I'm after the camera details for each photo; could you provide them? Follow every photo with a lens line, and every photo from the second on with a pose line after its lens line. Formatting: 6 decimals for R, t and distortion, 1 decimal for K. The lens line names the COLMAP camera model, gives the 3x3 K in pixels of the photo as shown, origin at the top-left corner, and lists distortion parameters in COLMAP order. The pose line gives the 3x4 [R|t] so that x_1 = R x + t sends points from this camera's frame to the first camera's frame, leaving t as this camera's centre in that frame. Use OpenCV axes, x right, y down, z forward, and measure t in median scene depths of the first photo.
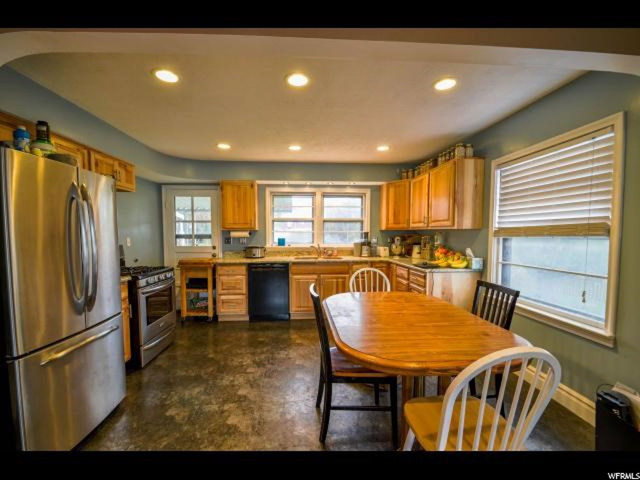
lens RADIAL K [[281.7, 0, 318.3], [0, 281.7, 245.8], [0, 0, 1]] dist [-0.002416, -0.002406]
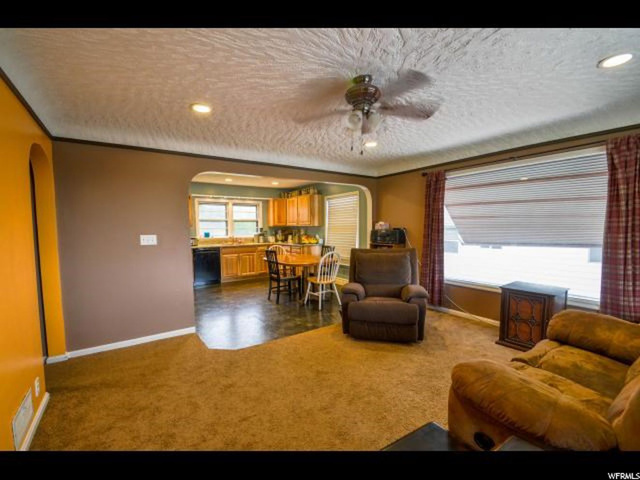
lens RADIAL K [[281.7, 0, 319.4], [0, 281.7, 242.0], [0, 0, 1]] dist [-0.002416, -0.002406]
pose [[0.860303, -0.034254, 0.508630, -0.389769], [0.032151, 0.999399, 0.012925, 0.025473], [-0.508768, 0.005233, 0.860888, -0.618548]]
